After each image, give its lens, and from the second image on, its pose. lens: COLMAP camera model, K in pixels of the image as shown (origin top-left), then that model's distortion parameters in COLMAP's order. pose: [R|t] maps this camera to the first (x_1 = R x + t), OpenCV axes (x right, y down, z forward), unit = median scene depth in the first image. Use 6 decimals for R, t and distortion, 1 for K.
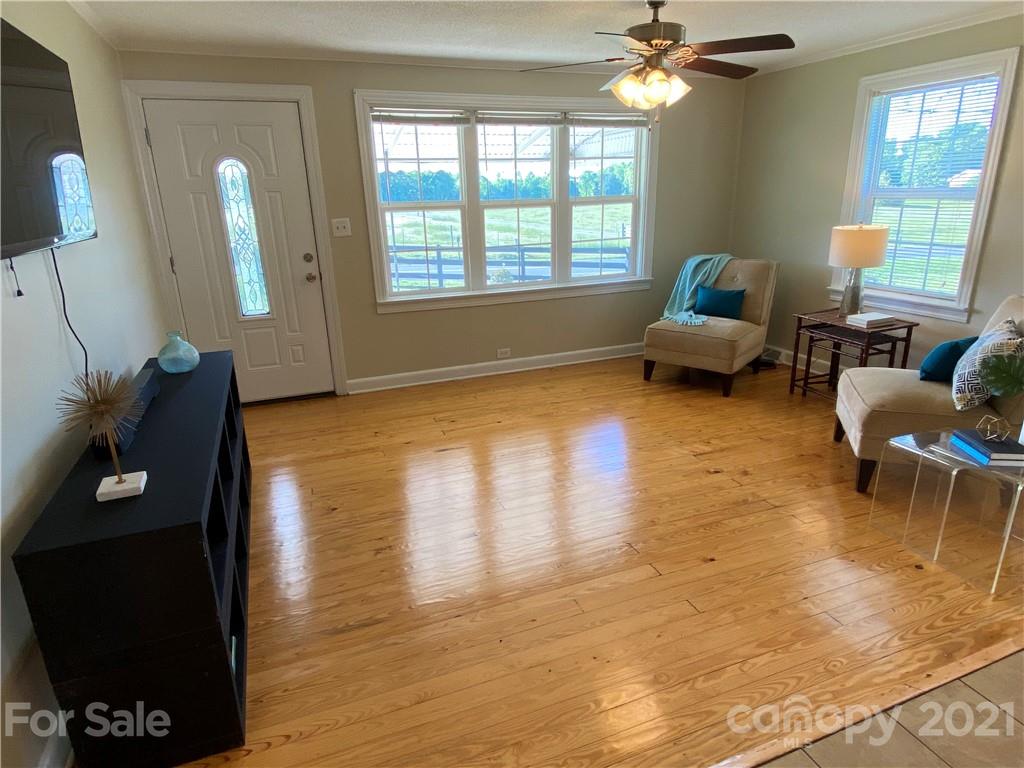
lens RADIAL K [[577.2, 0, 507.5], [0, 577.2, 382.9], [0, 0, 1]] dist [0.049228, -0.046903]
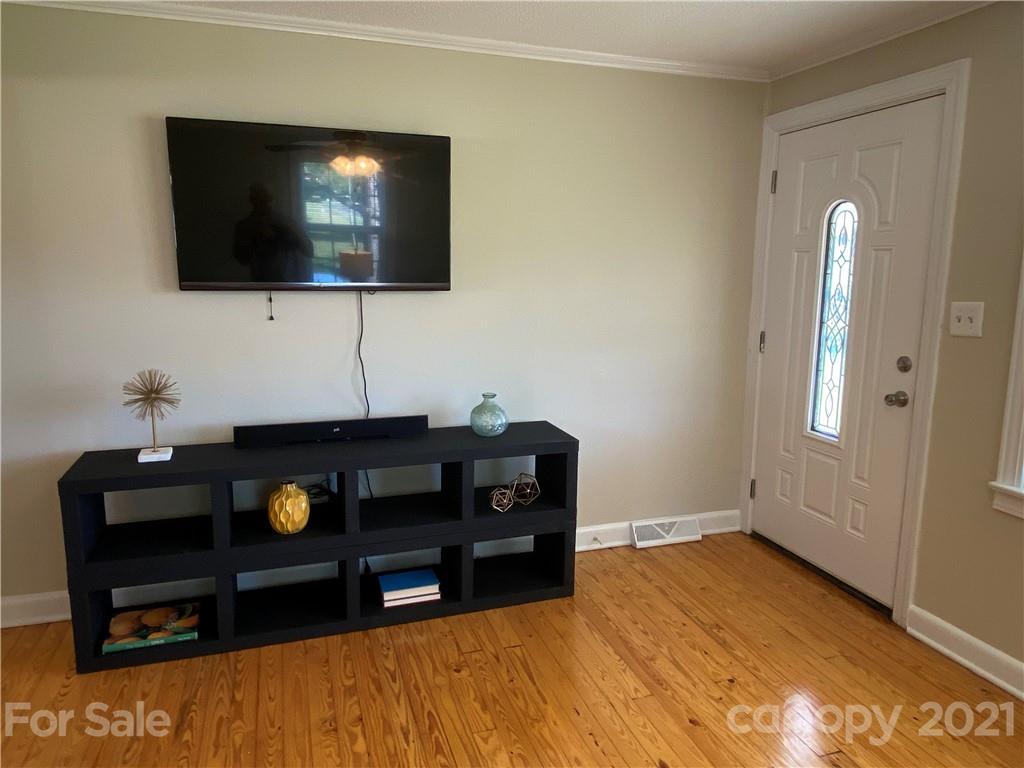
lens RADIAL K [[703.1, 0, 512.0], [0, 703.1, 384.0], [0, 0, 1]] dist [0.082851, -0.091136]
pose [[-0.047141, 0.198071, -0.979053, 0.346552], [-0.310315, 0.928743, 0.202834, -0.220375], [0.949464, 0.313377, 0.017683, 0.639322]]
